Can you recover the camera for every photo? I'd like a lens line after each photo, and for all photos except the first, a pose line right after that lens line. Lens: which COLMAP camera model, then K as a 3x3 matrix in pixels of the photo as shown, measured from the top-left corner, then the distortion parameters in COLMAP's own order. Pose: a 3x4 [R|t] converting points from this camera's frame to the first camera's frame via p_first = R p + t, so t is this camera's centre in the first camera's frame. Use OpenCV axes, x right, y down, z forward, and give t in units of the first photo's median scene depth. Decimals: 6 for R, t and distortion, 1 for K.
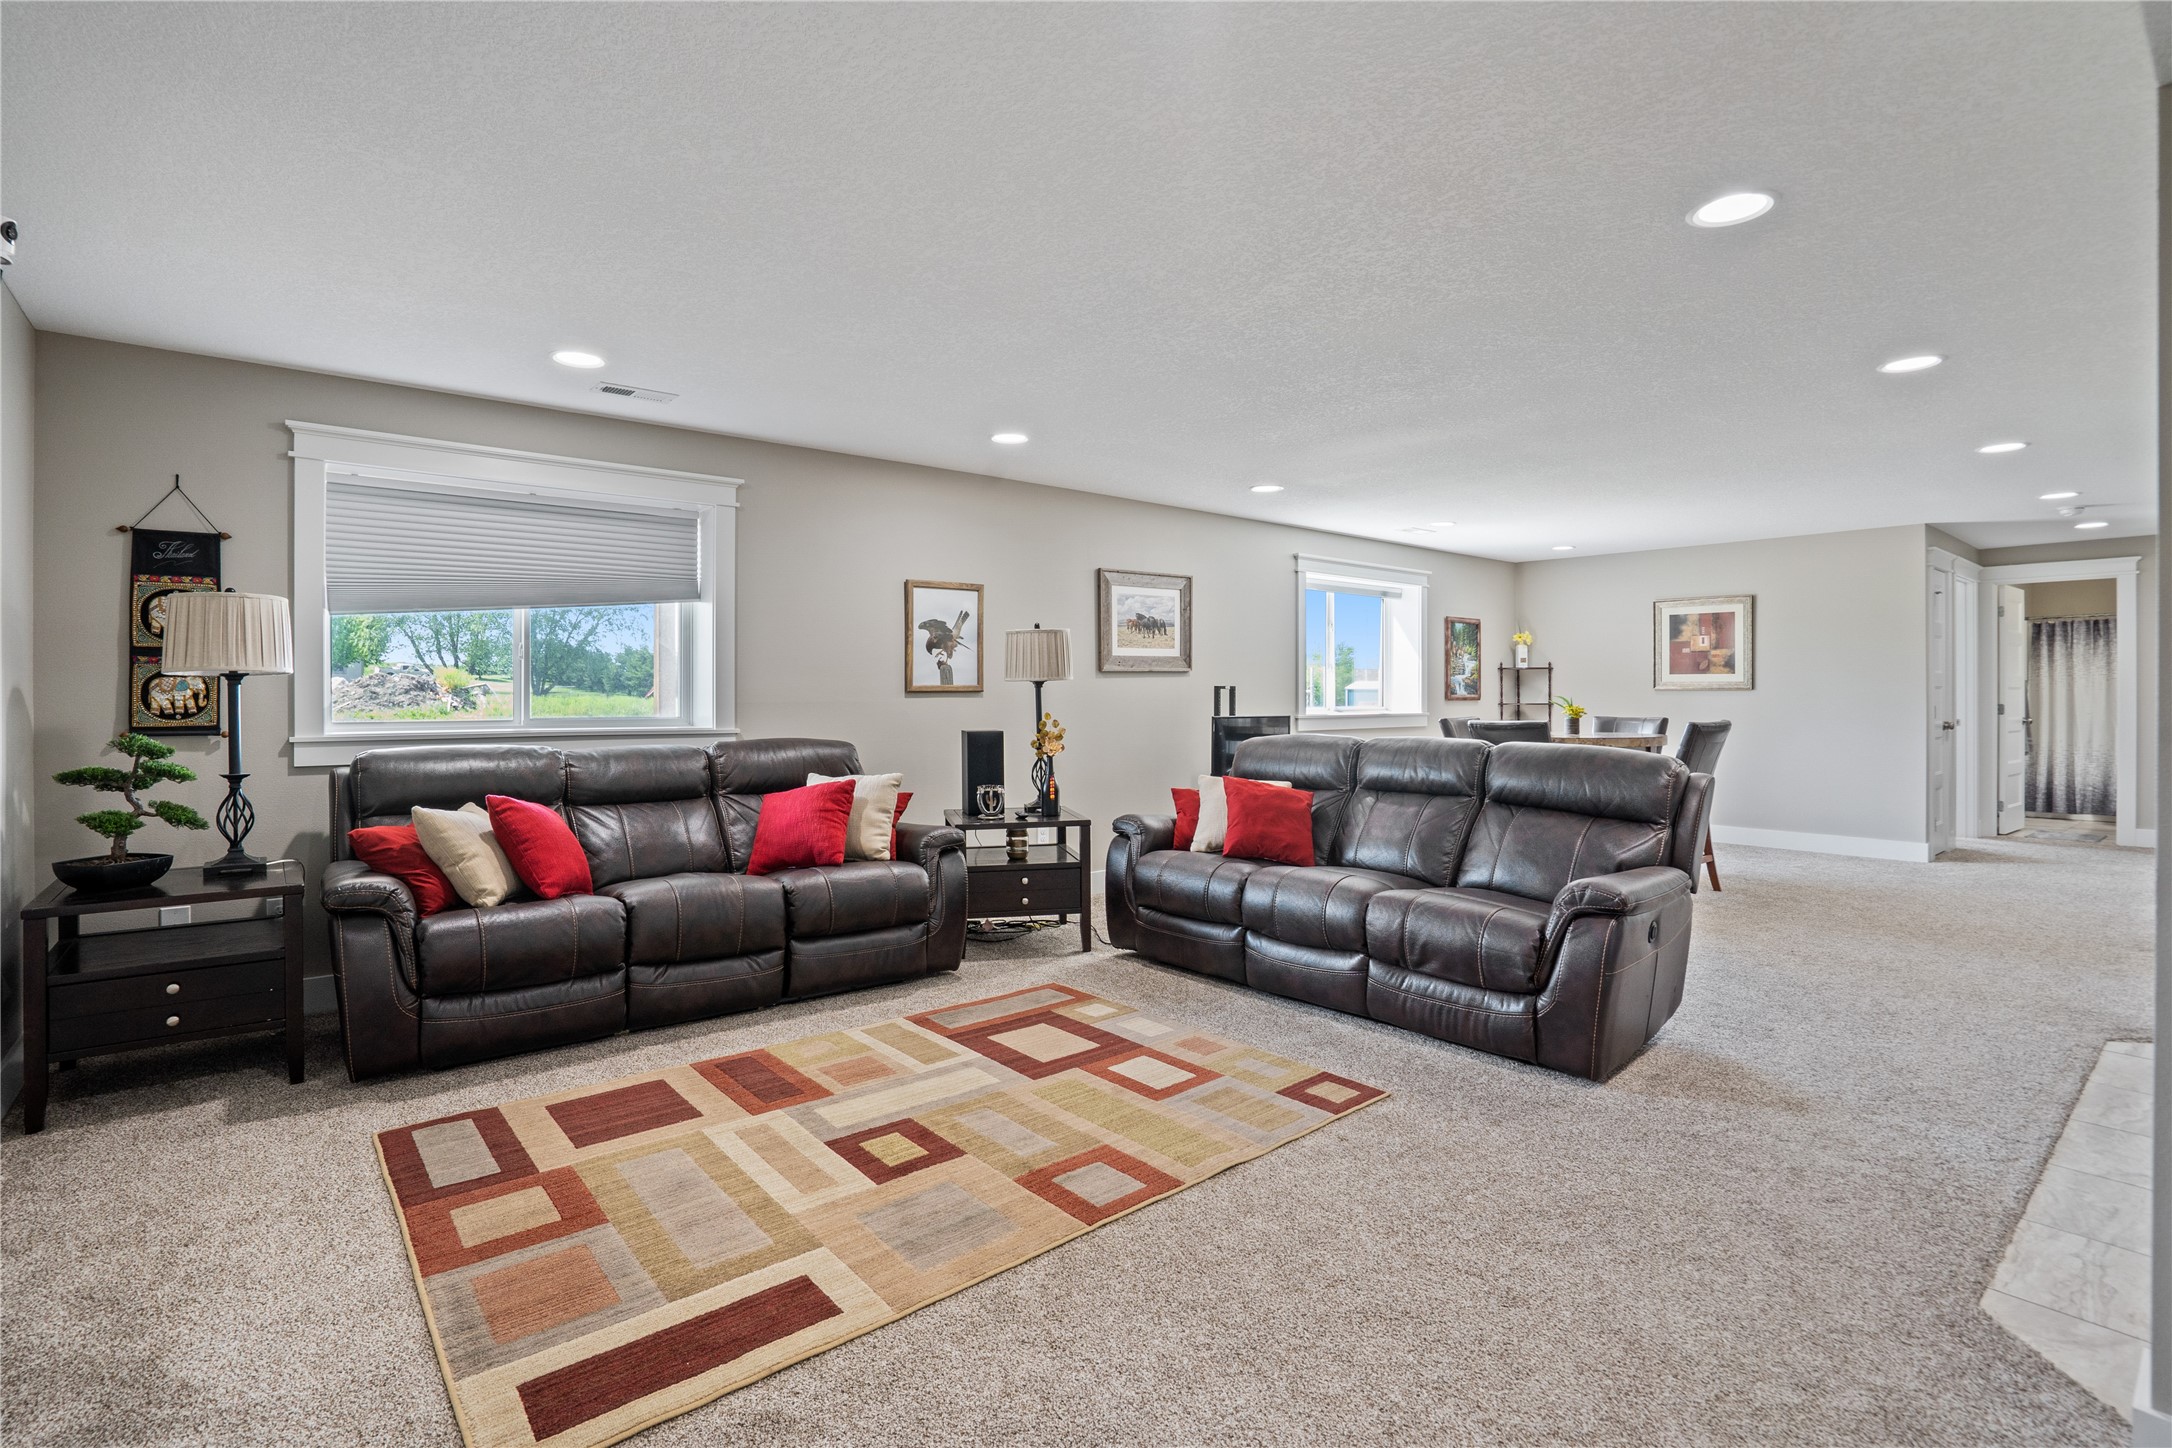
lens RADIAL K [[999.5, 0, 1069.4], [0, 999.5, 715.9], [0, 0, 1]] dist [-0.007775, 0.003859]
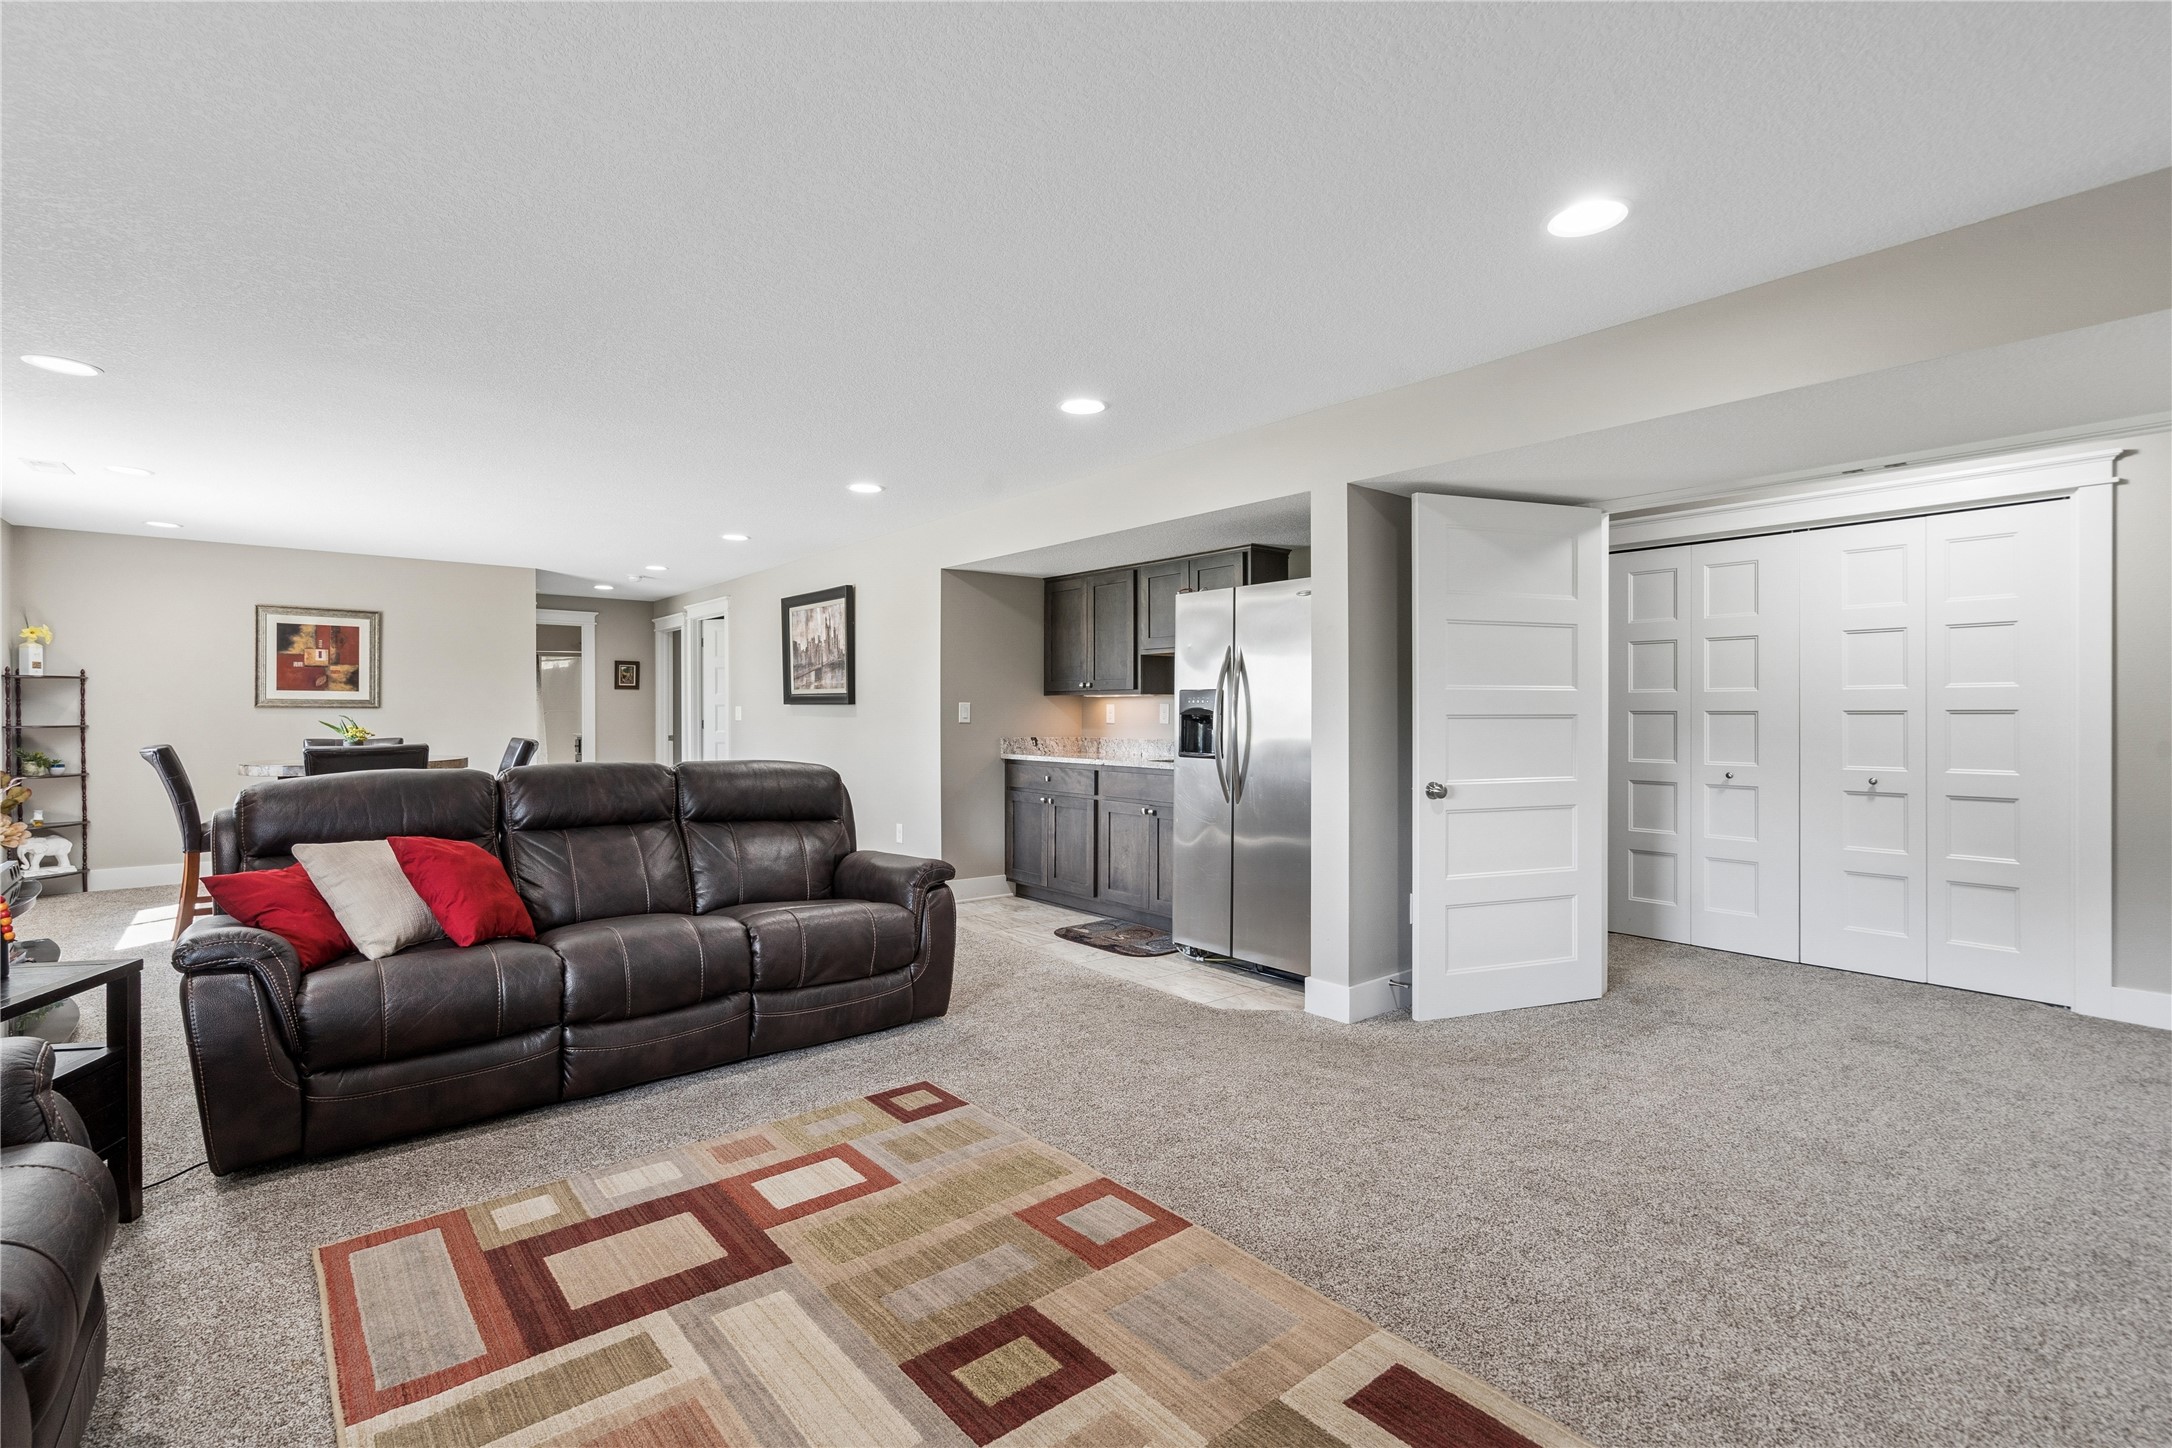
lens RADIAL K [[999.5, 0, 1067.4], [0, 999.5, 712.7], [0, 0, 1]] dist [-0.007775, 0.003859]
pose [[0.021882, 0.002797, 0.999757, -0.393360], [0.022631, 0.999738, -0.003292, -0.005029], [-0.999504, 0.022698, 0.021813, 0.428666]]
